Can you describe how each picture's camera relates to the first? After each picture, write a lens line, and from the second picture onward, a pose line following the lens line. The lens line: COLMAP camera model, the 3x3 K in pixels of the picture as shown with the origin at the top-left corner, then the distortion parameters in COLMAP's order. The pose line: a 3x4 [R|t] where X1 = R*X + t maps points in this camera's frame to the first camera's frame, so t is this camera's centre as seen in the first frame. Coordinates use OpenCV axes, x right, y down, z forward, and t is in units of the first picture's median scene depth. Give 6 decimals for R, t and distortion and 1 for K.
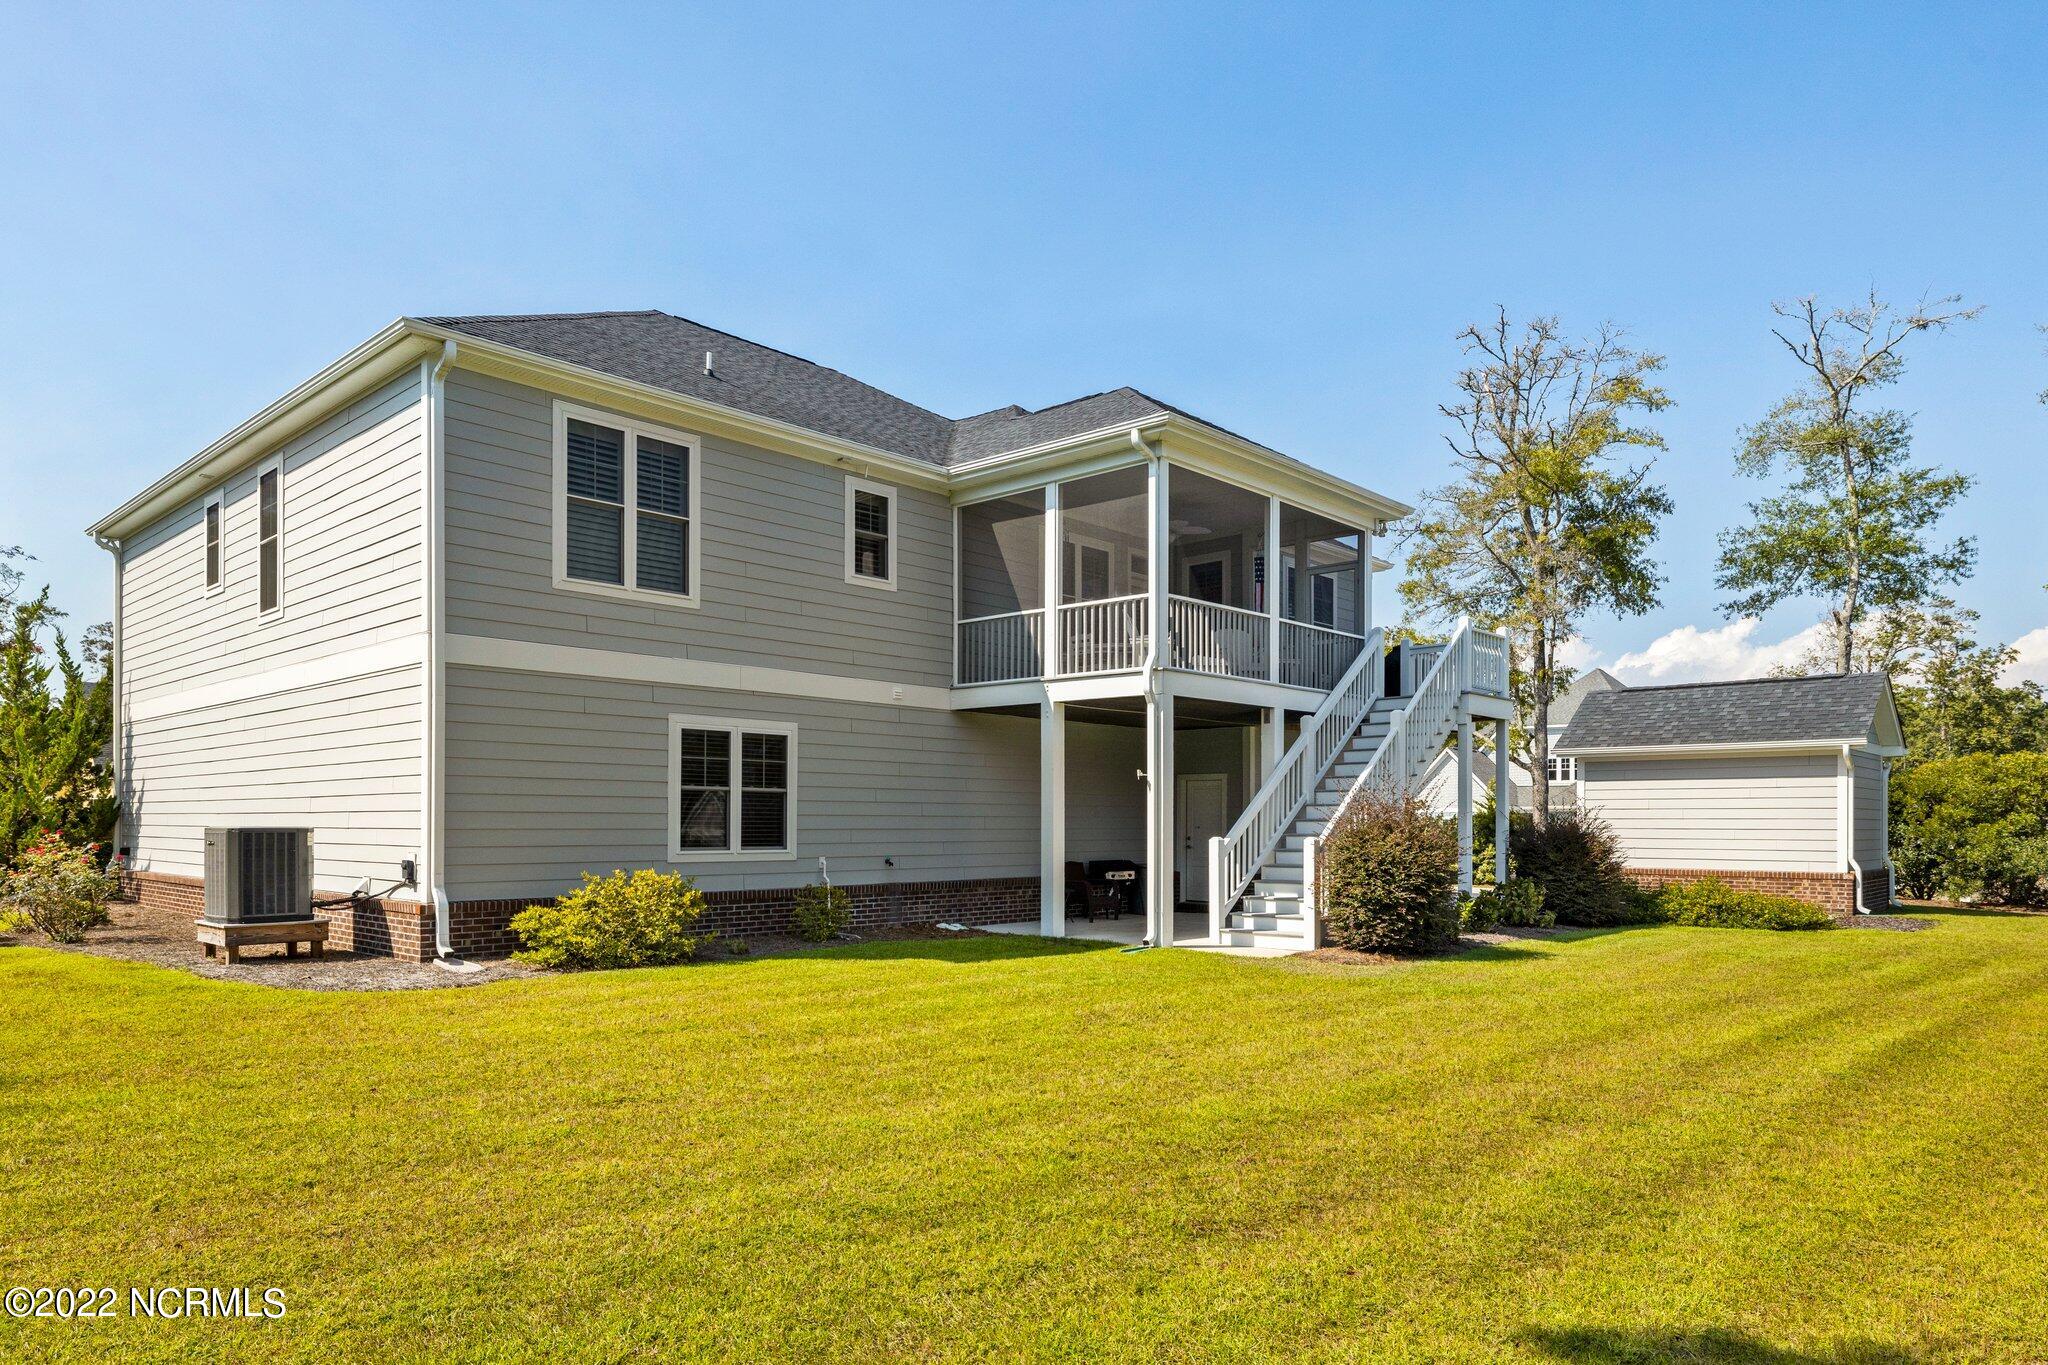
lens RADIAL K [[1282.1, 0, 1041.1], [0, 1282.1, 817.4], [0, 0, 1]] dist [0.000283, 0.000259]
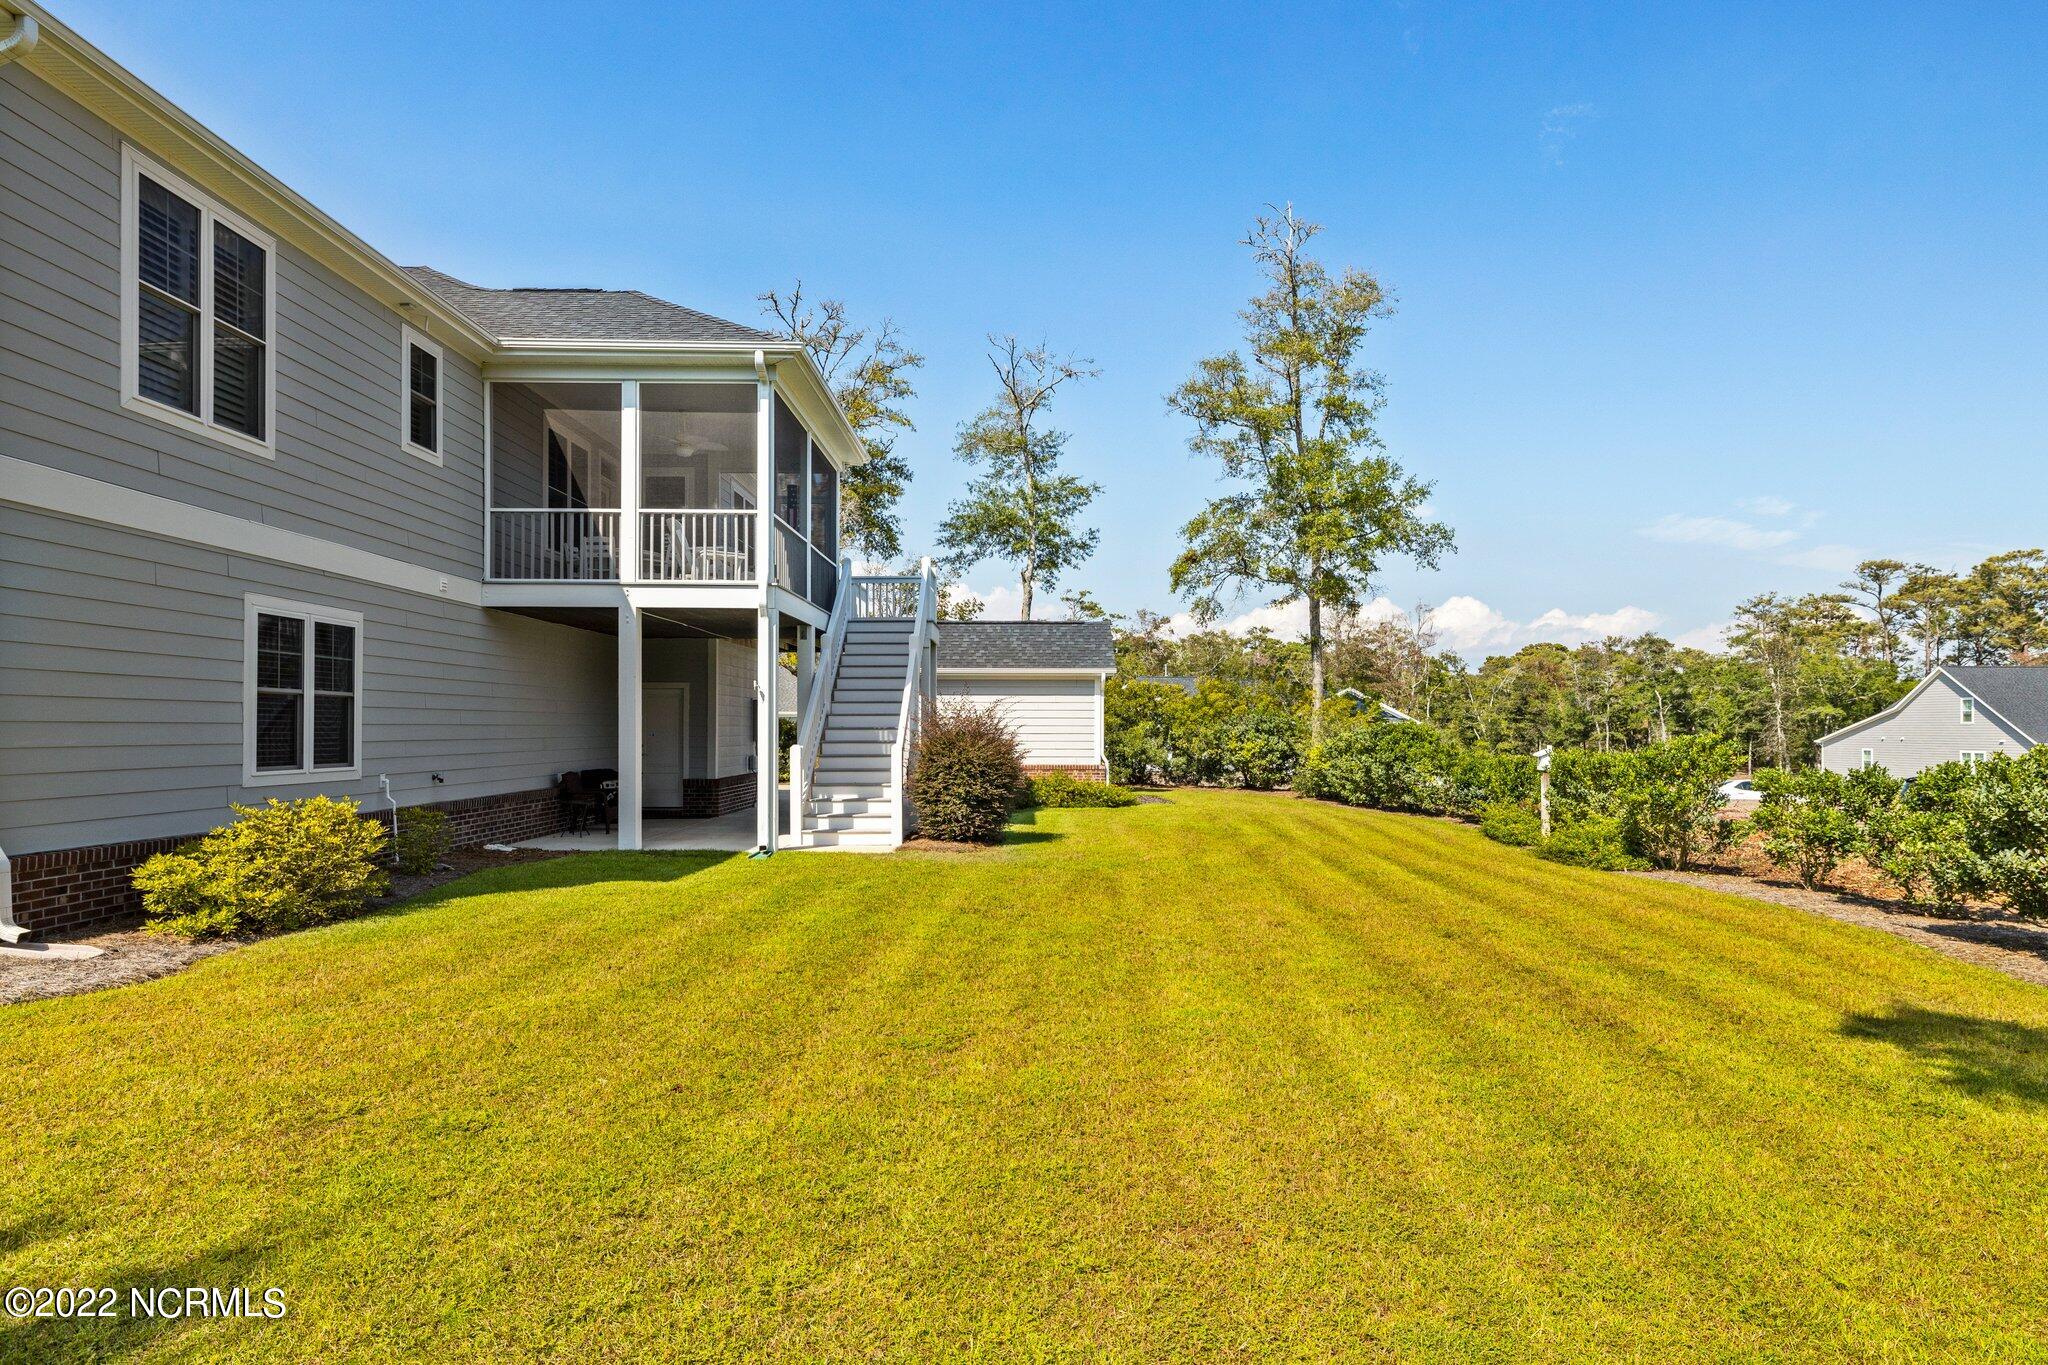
lens RADIAL K [[1166.6, 0, 1029.6], [0, 1166.6, 724.7], [0, 0, 1]] dist [0.003550, -0.003218]
pose [[0.734470, -0.000328, 0.678641, -0.376908], [-0.002565, 0.999991, 0.003260, -0.005183], [-0.678637, -0.004135, 0.734463, 0.152544]]
